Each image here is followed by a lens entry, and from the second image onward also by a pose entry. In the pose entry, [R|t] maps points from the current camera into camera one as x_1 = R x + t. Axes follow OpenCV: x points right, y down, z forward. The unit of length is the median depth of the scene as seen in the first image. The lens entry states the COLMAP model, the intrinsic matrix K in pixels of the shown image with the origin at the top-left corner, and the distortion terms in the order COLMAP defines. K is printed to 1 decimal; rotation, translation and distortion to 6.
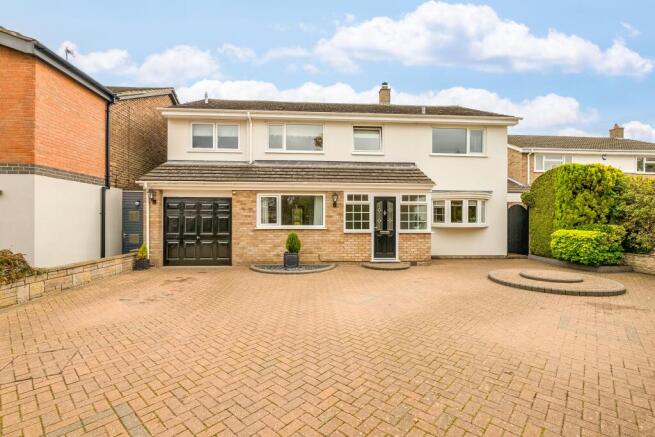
lens RADIAL K [[302.1, 0, 326.3], [0, 302.1, 218.0], [0, 0, 1]] dist [-0.005307, -0.000260]
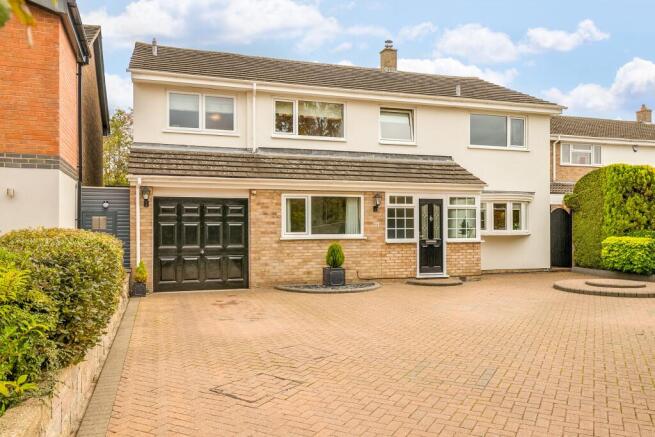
lens RADIAL K [[522.3, 0, 327.4], [0, 522.3, 221.2], [0, 0, 1]] dist [0.030528, 0.004285]
pose [[0.967866, -0.002374, 0.251454, -0.440817], [0.003822, 0.999979, -0.005271, -0.002695], [-0.251436, 0.006063, 0.967855, -0.316426]]
